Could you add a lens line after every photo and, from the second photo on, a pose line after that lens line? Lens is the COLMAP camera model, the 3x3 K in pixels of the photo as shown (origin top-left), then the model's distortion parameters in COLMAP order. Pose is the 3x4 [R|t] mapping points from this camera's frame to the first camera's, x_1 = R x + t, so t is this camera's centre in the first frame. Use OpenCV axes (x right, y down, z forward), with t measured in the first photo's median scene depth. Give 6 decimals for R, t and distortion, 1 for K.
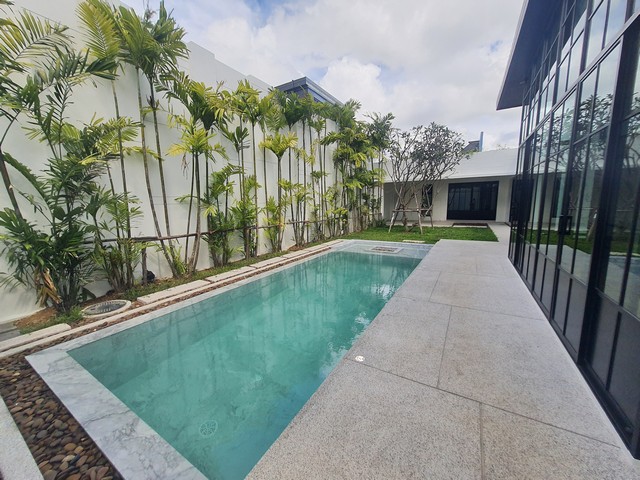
lens RADIAL K [[251.3, 0, 323.0], [0, 251.3, 241.2], [0, 0, 1]] dist [0.001687, 0.000302]
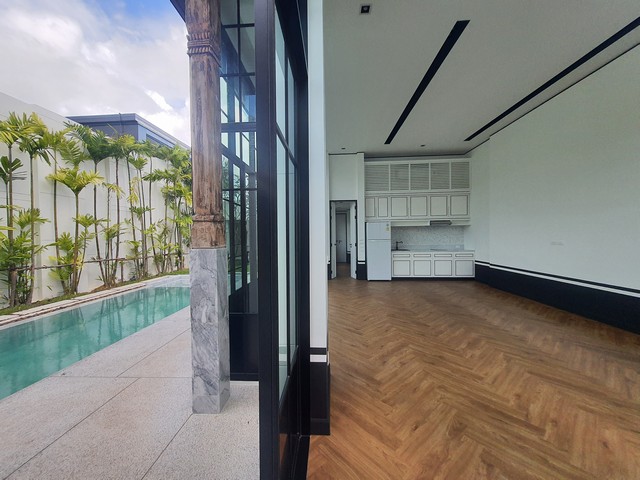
lens RADIAL K [[251.3, 0, 312.9], [0, 251.3, 237.9], [0, 0, 1]] dist [0.001687, 0.000302]
pose [[0.895821, -0.005379, 0.444383, 0.184042], [0.071715, 0.988571, -0.132603, 0.023069], [-0.438591, 0.150658, 0.885968, -0.178055]]
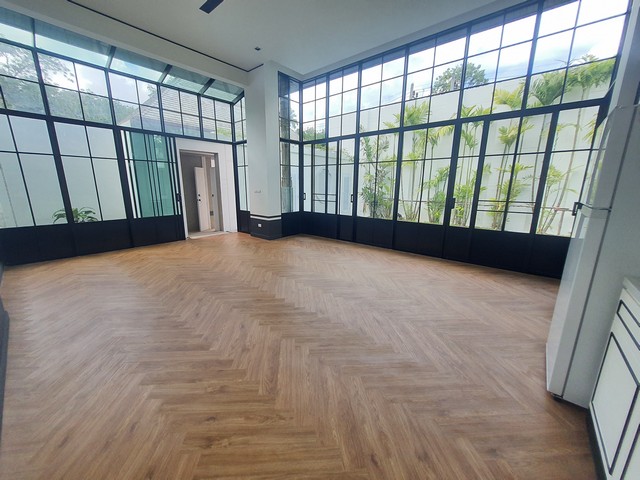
lens RADIAL K [[251.3, 0, 318.5], [0, 251.3, 239.0], [0, 0, 1]] dist [0.001687, 0.000302]
pose [[-0.171349, 0.211874, -0.962158, 1.059869], [-0.151368, 0.959345, 0.238212, -0.064965], [0.973513, 0.186457, -0.132312, 0.361508]]
